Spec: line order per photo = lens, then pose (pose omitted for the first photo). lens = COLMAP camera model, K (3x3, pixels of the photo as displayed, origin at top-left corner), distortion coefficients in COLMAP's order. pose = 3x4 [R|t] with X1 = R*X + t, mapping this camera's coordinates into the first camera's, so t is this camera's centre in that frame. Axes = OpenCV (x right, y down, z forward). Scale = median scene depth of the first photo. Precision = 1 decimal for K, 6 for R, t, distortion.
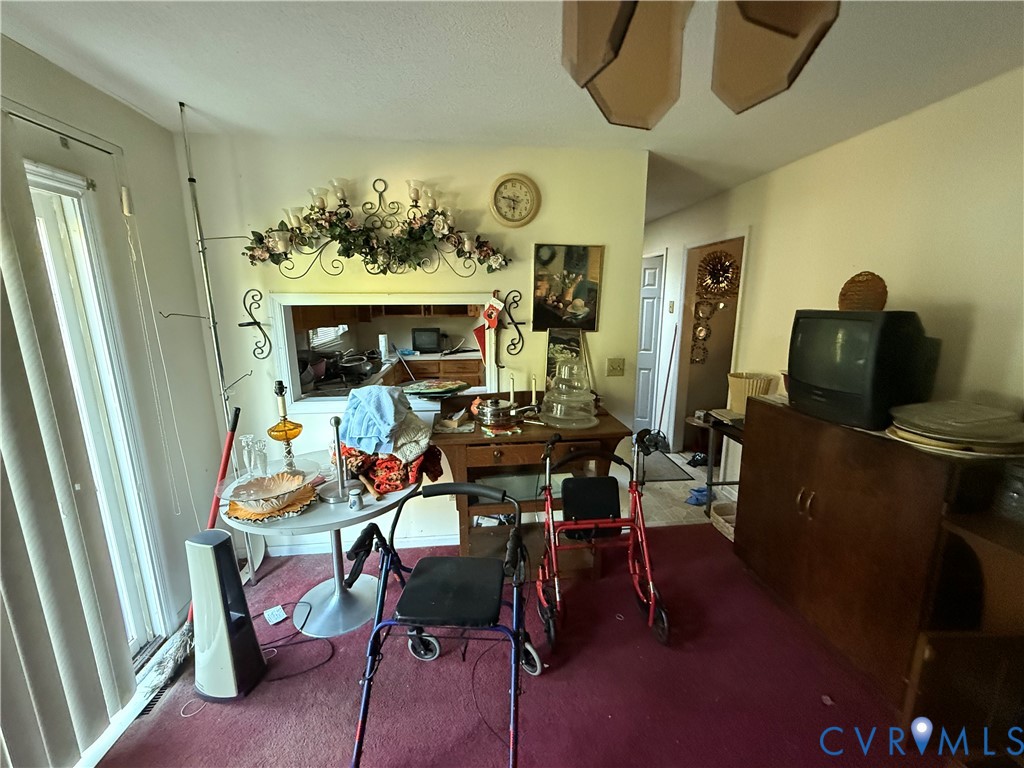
lens RADIAL K [[406.0, 0, 513.1], [0, 406.0, 385.3], [0, 0, 1]] dist [-0.008835, 0.000064]
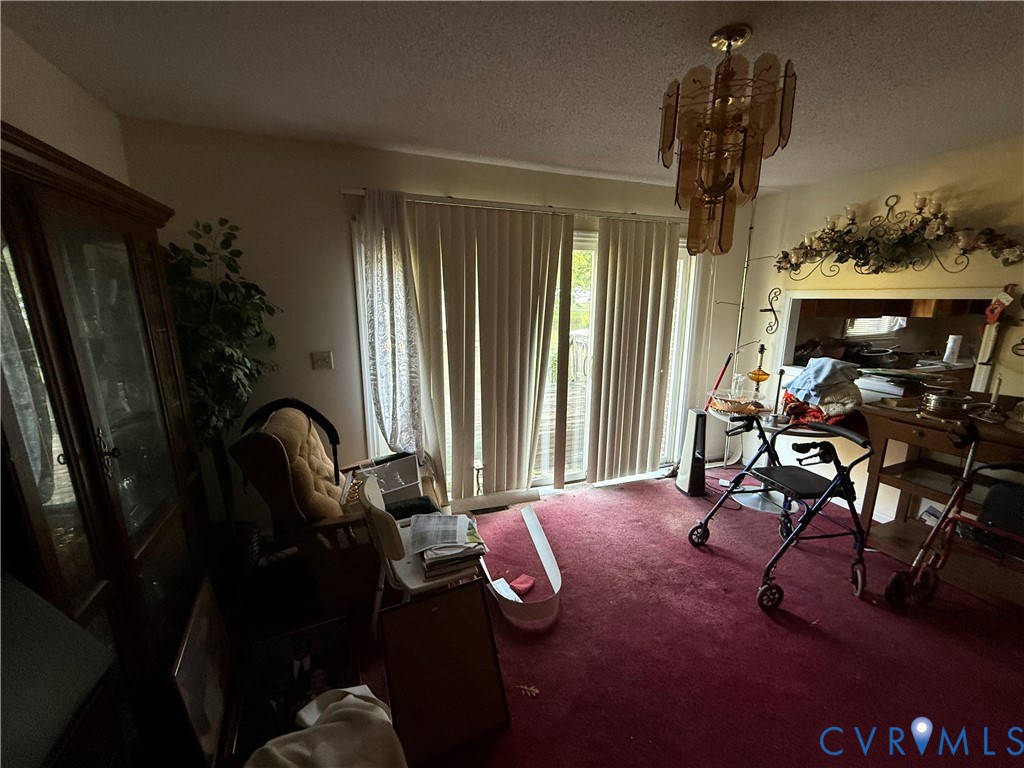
lens RADIAL K [[406.0, 0, 510.5], [0, 406.0, 389.1], [0, 0, 1]] dist [-0.008835, 0.000064]
pose [[0.257193, 0.213298, -0.942526, 0.668339], [-0.196325, 0.966530, 0.165158, 0.084960], [0.946207, 0.142564, 0.290461, -0.375791]]
